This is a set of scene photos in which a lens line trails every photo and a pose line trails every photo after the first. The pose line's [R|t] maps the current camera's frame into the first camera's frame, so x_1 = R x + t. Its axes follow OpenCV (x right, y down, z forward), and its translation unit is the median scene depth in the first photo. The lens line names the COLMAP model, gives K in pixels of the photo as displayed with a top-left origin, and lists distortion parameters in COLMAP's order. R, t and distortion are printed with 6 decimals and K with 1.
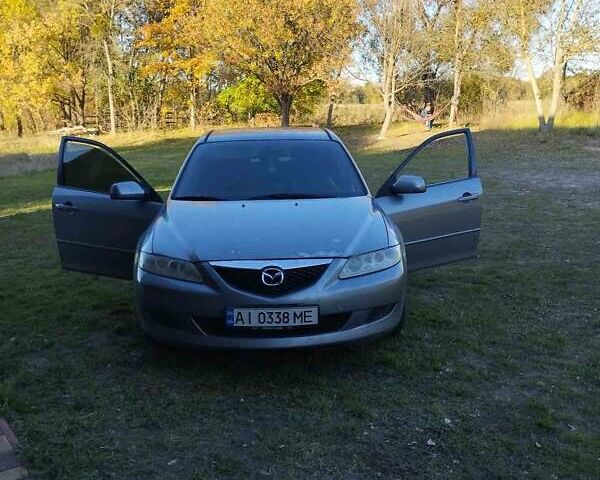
lens RADIAL K [[635.1, 0, 300.0], [0, 635.1, 240.0], [0, 0, 1]] dist [0.047142, -0.003515]
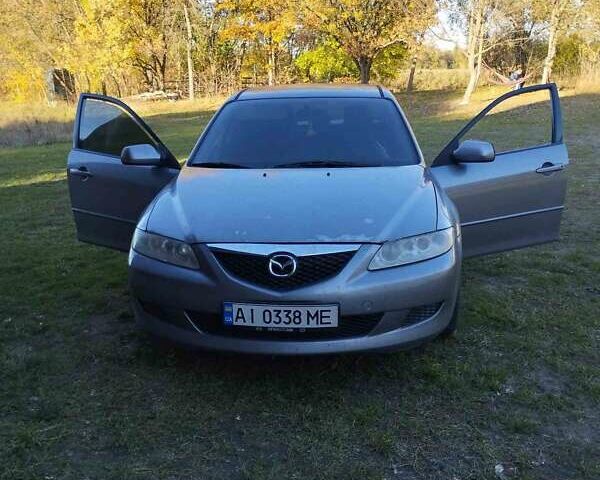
lens RADIAL K [[635.1, 0, 300.0], [0, 635.1, 240.0], [0, 0, 1]] dist [0.047142, -0.003515]
pose [[0.991933, 0.029064, -0.123389, 0.055972], [-0.022738, 0.998369, 0.052370, -0.011960], [0.124710, -0.049142, 0.990976, 0.158436]]
